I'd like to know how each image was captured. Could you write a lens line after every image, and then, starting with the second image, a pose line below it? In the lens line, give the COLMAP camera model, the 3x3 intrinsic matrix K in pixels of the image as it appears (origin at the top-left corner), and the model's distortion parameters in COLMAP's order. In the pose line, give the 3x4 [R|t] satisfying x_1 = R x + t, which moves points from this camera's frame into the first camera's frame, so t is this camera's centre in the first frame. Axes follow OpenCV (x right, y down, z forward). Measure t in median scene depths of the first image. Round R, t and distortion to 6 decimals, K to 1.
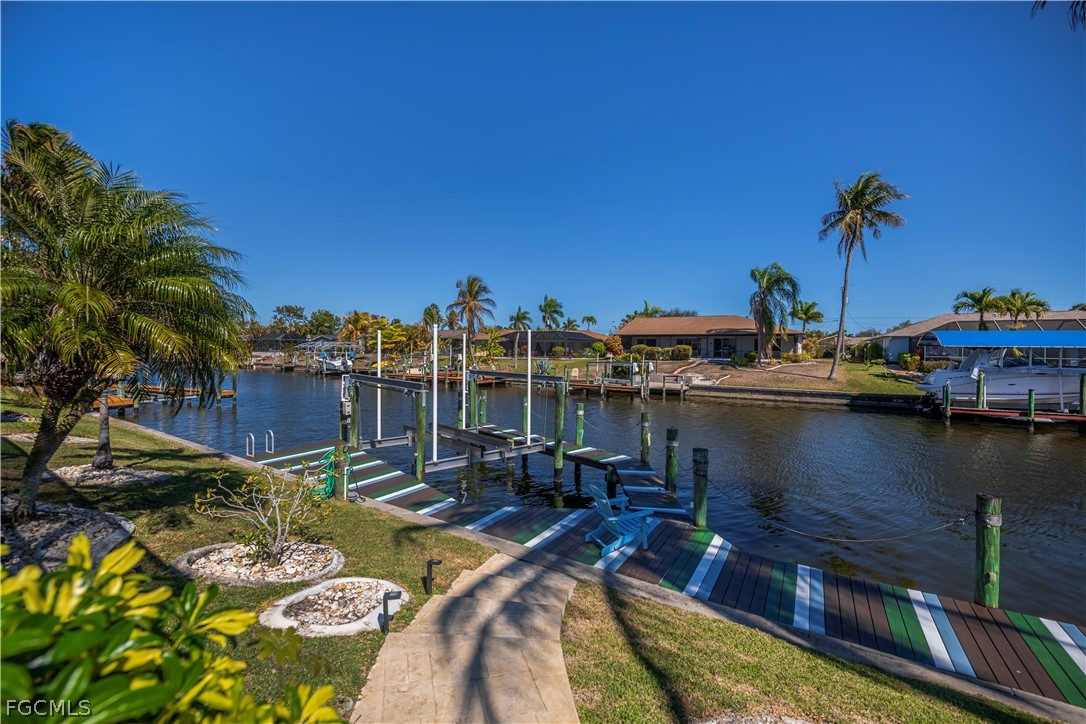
lens RADIAL K [[432.6, 0, 547.7], [0, 432.6, 345.5], [0, 0, 1]] dist [-0.014036, -0.002643]
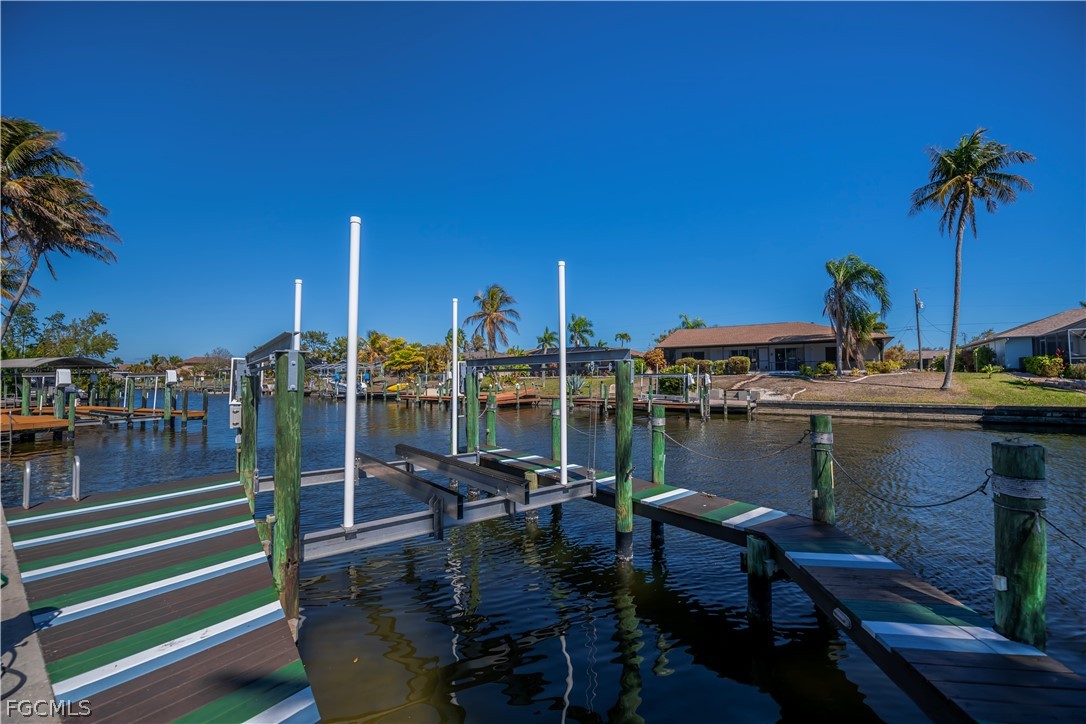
lens RADIAL K [[432.6, 0, 547.7], [0, 432.6, 345.5], [0, 0, 1]] dist [-0.014036, -0.002643]
pose [[0.997704, -0.020726, -0.064470, -0.008945], [0.016555, 0.997776, -0.064569, 0.032000], [0.065665, 0.063353, 0.995829, 0.155797]]
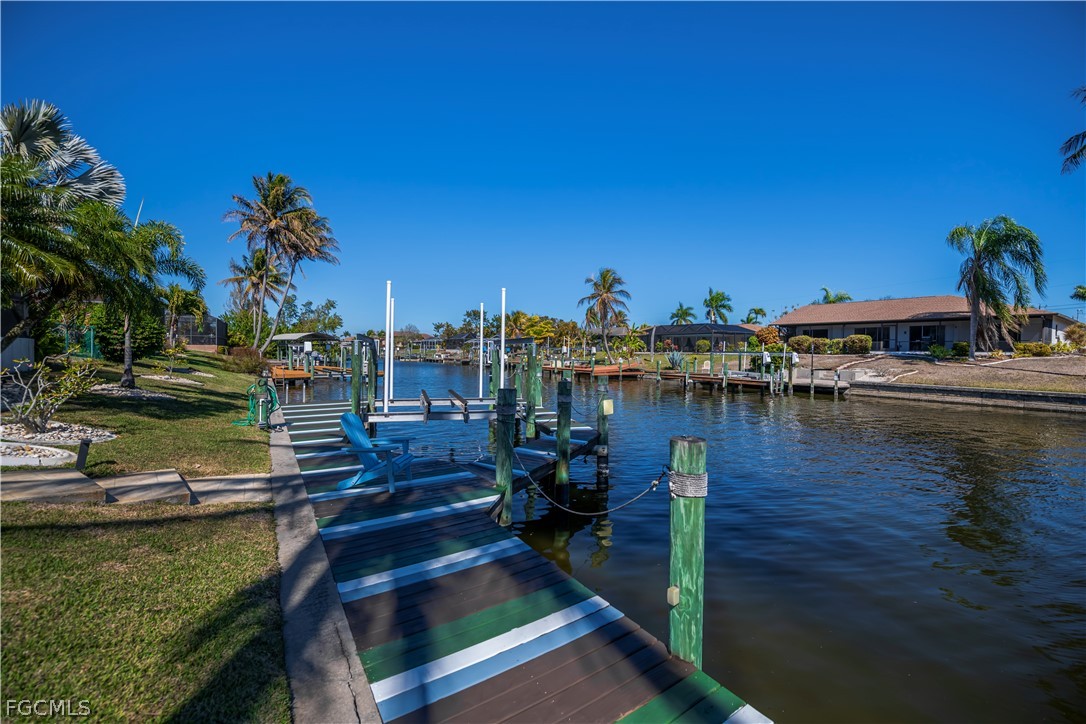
lens RADIAL K [[432.6, 0, 547.7], [0, 432.6, 345.5], [0, 0, 1]] dist [-0.014036, -0.002643]
pose [[0.911264, -0.002569, -0.411815, 0.142485], [-0.000898, 0.999966, -0.008226, 0.031308], [0.411822, 0.007866, 0.911231, 0.058224]]
